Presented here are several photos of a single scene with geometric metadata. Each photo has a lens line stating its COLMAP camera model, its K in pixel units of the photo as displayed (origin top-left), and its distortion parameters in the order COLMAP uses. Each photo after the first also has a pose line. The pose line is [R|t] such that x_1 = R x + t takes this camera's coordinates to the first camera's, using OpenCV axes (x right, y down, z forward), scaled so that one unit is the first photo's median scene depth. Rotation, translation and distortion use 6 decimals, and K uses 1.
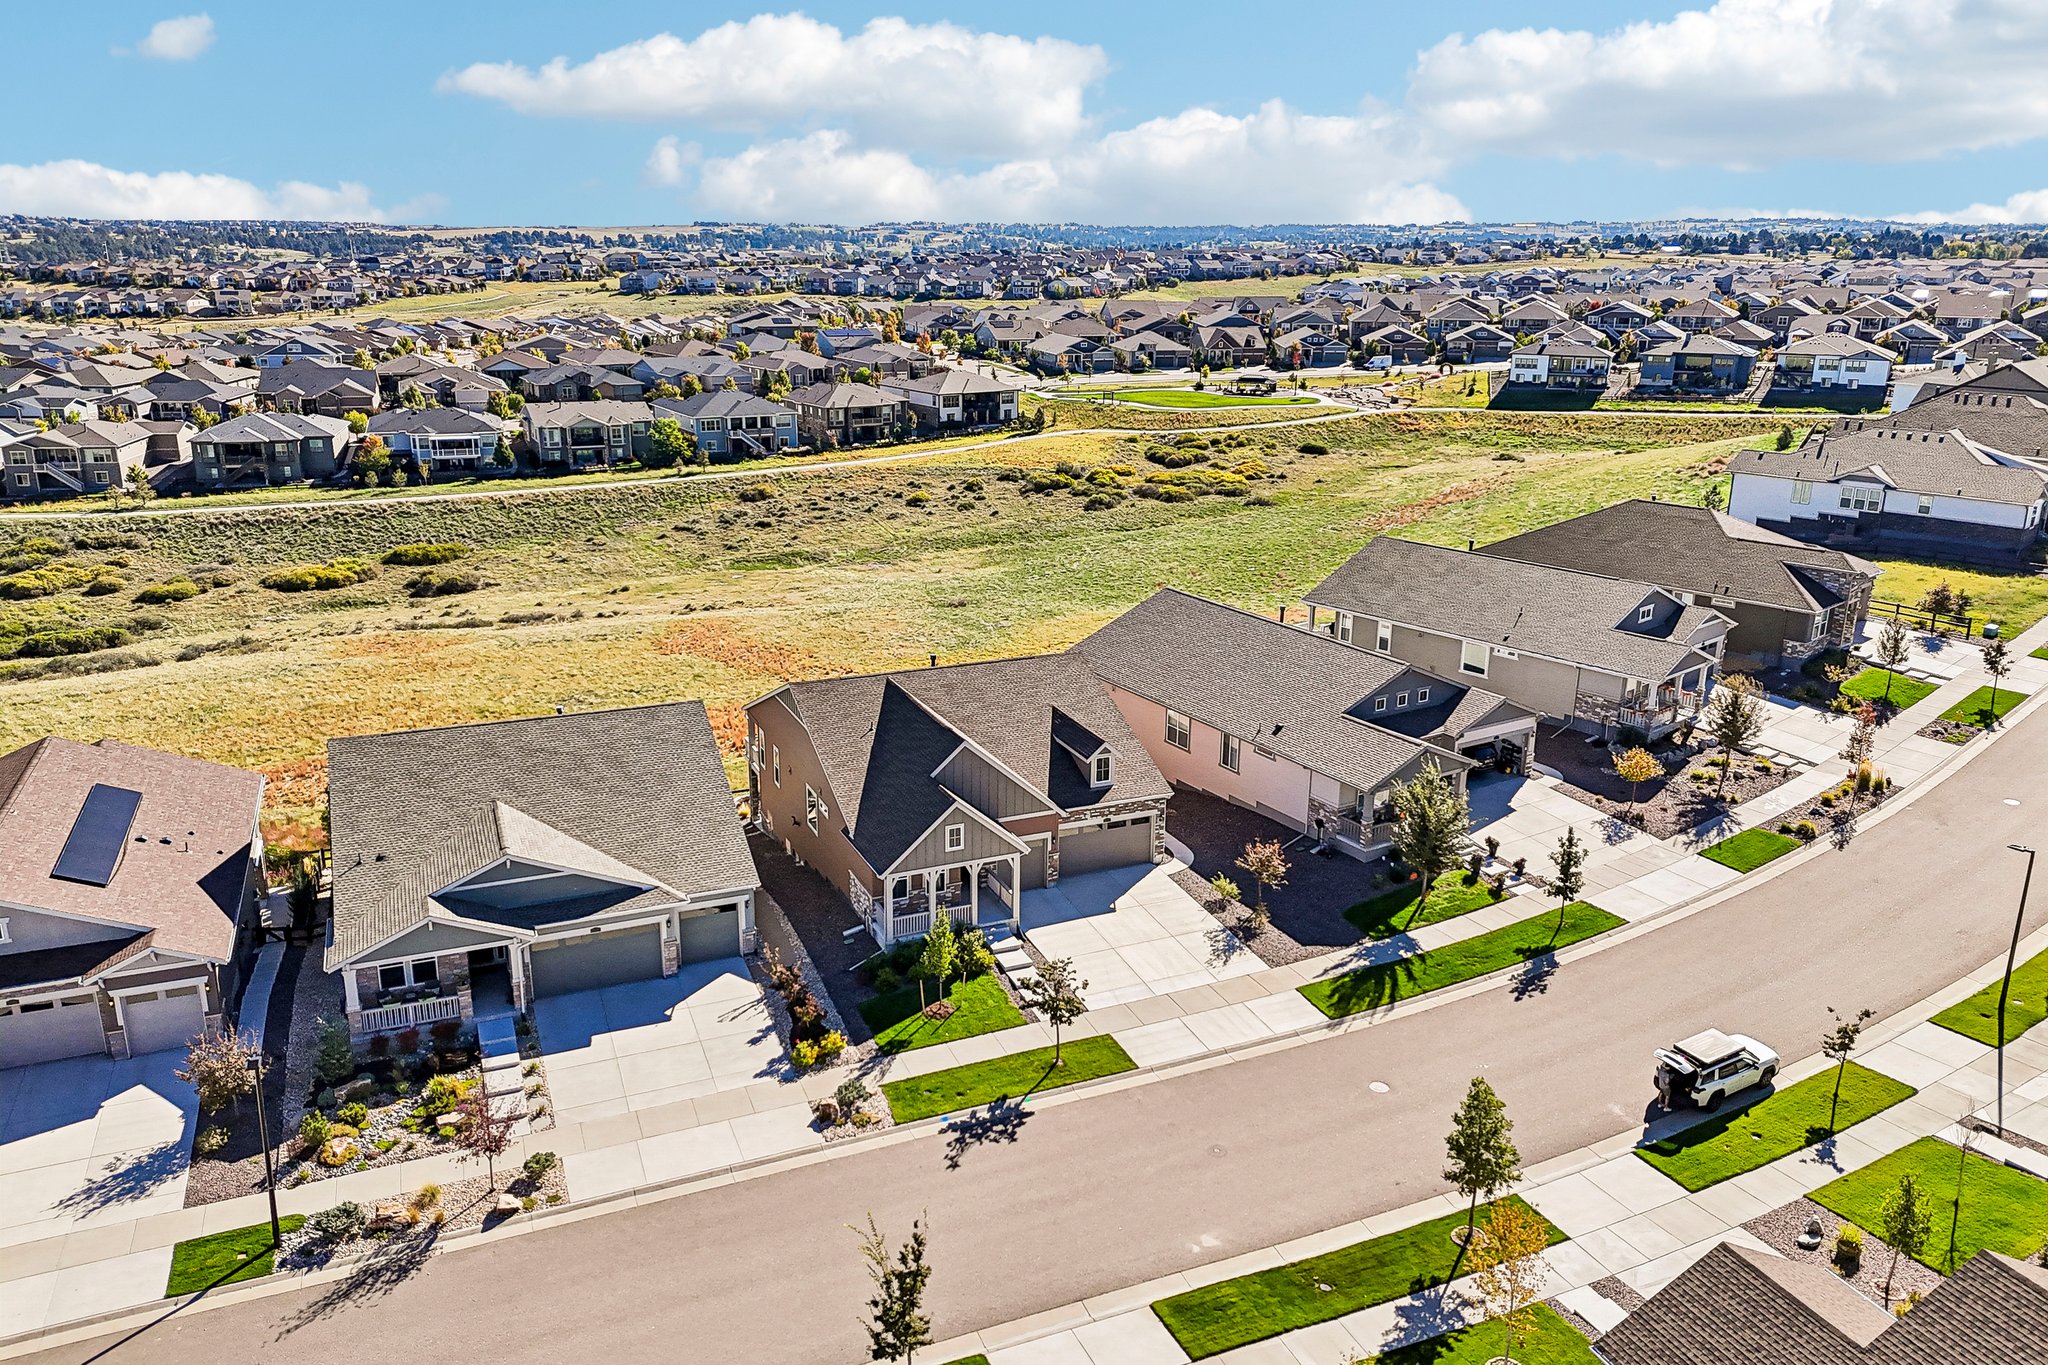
lens RADIAL K [[1490.3, 0, 1024.0], [0, 1490.3, 682.5], [0, 0, 1]] dist [0.089218, -0.071951]
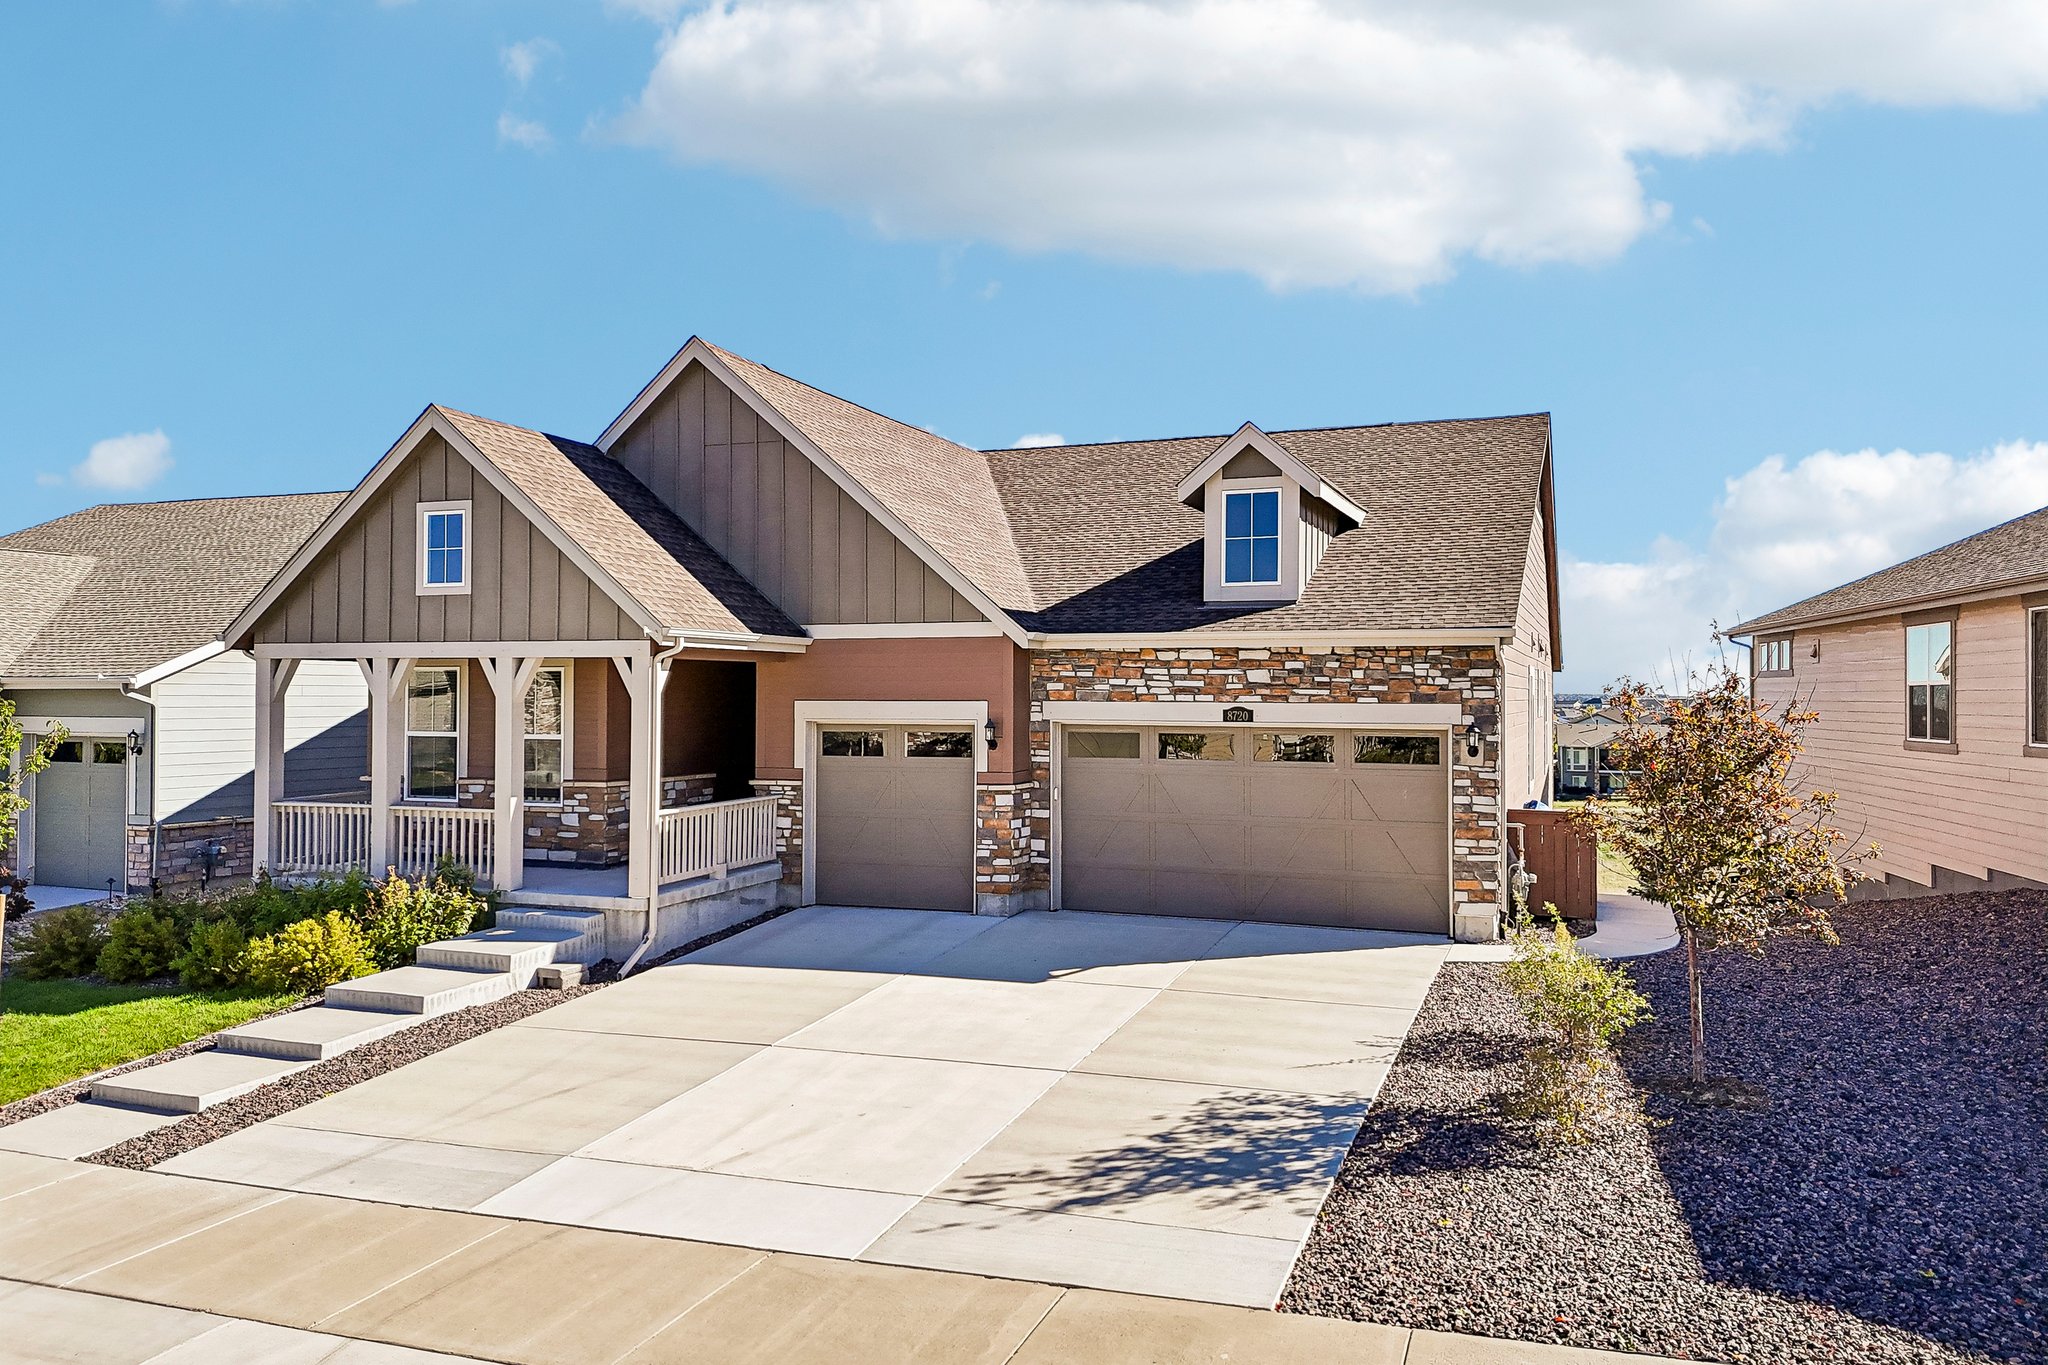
lens RADIAL K [[1490.3, 0, 1024.0], [0, 1490.3, 682.5], [0, 0, 1]] dist [0.089218, -0.071951]
pose [[0.706135, -0.017800, -0.707854, 0.224871], [-0.198906, 0.954444, -0.222424, 0.158203], [0.679566, 0.297858, 0.670426, 0.807905]]
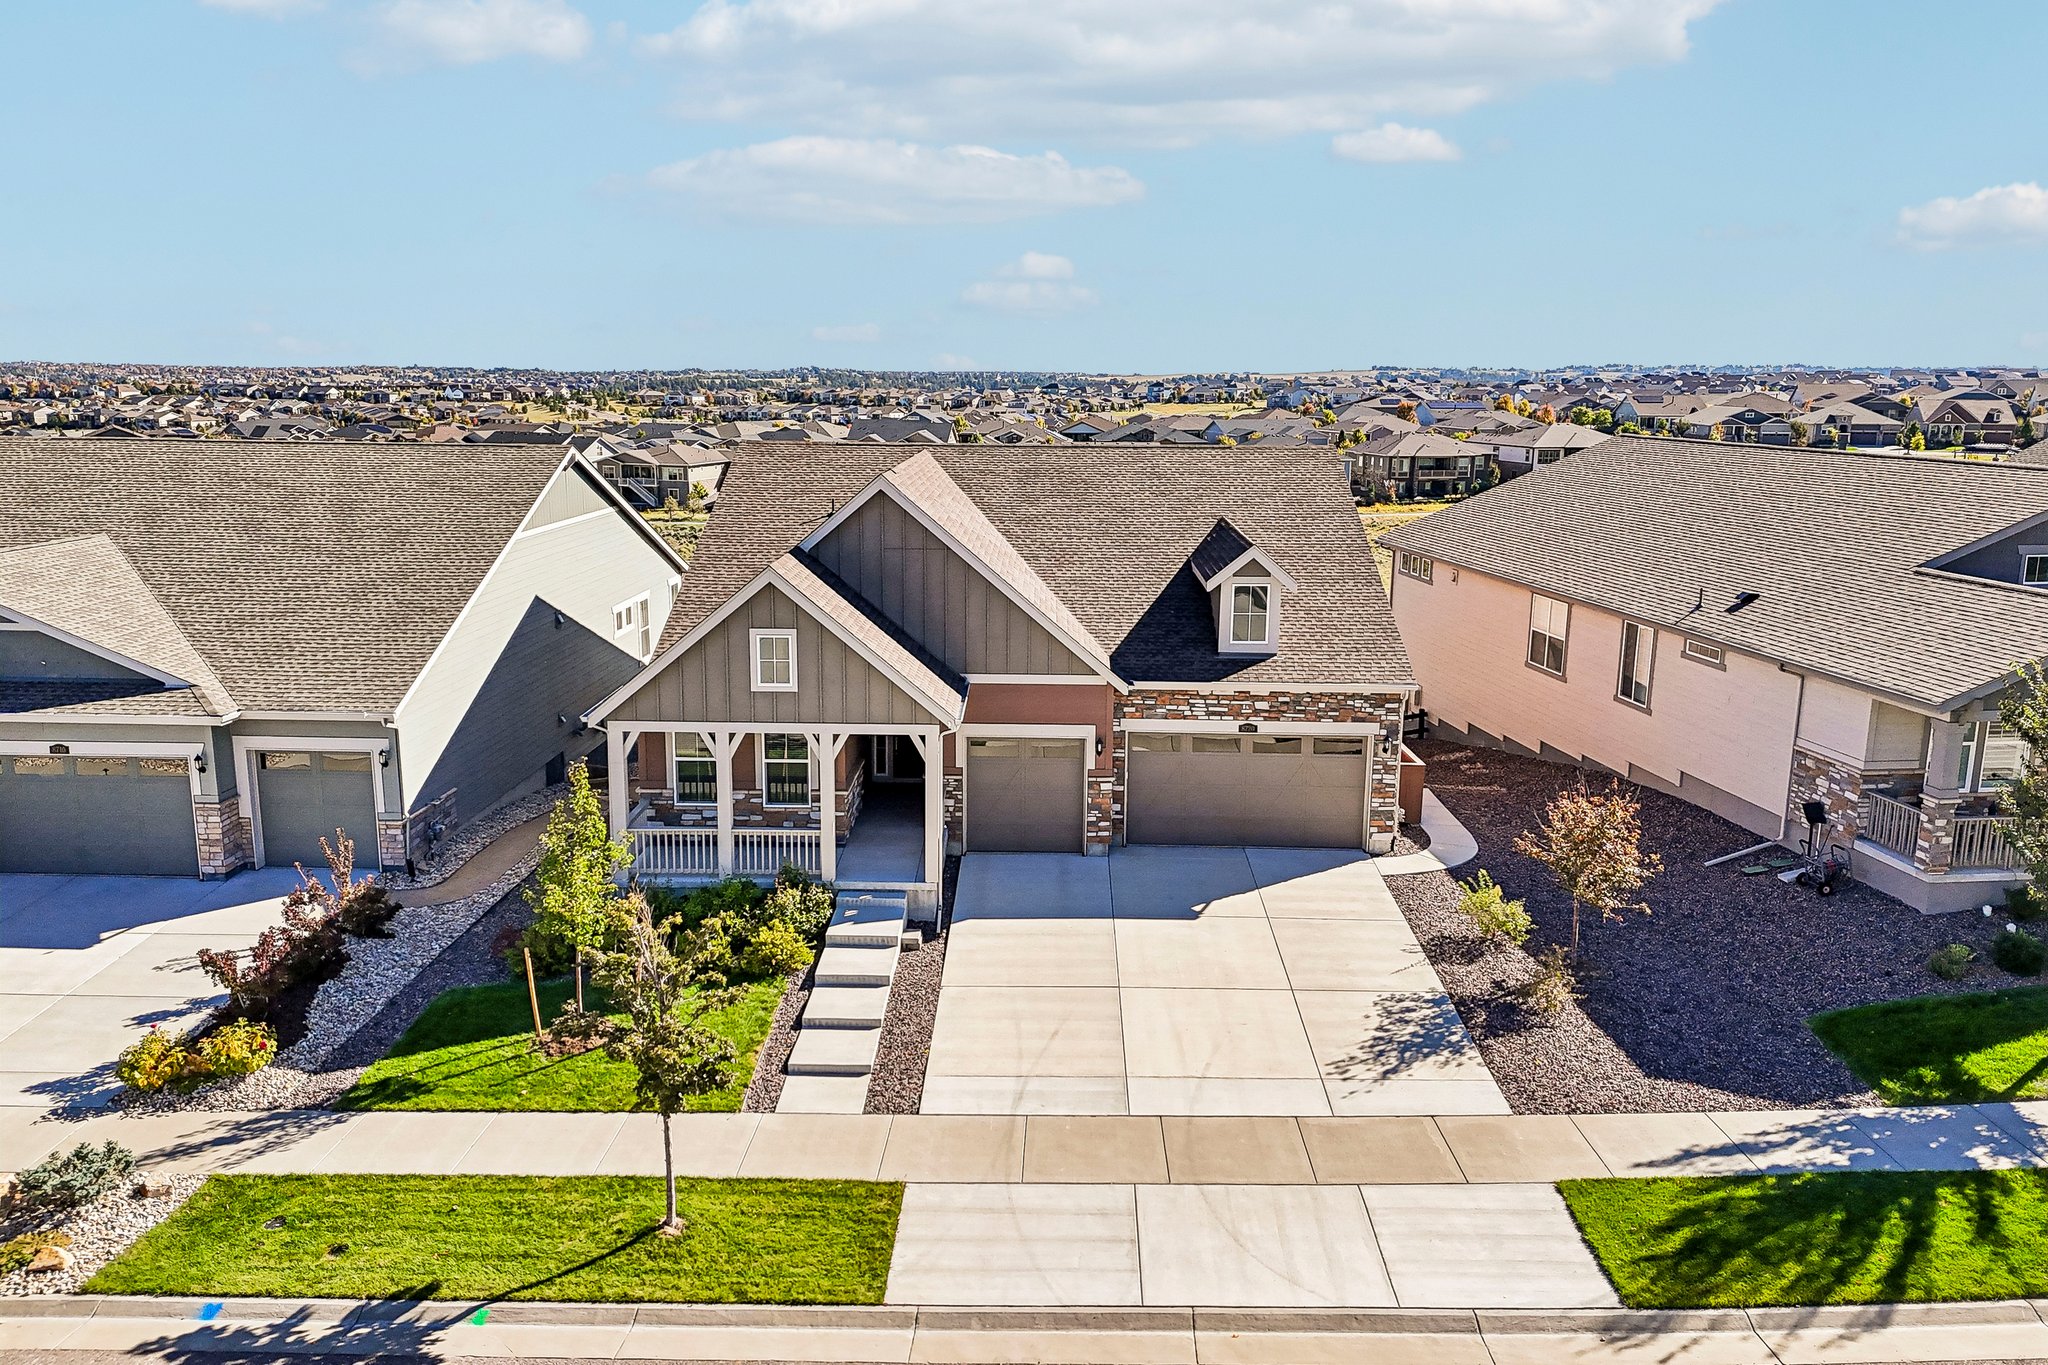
lens RADIAL K [[1488.3, 0, 1024.0], [0, 1488.3, 682.5], [0, 0, 1]] dist [0.082480, -0.089678]
pose [[0.906609, 0.081211, -0.414083, 0.181638], [-0.120003, 0.990408, -0.068499, 0.119907], [0.404548, 0.111793, 0.907658, 0.581489]]
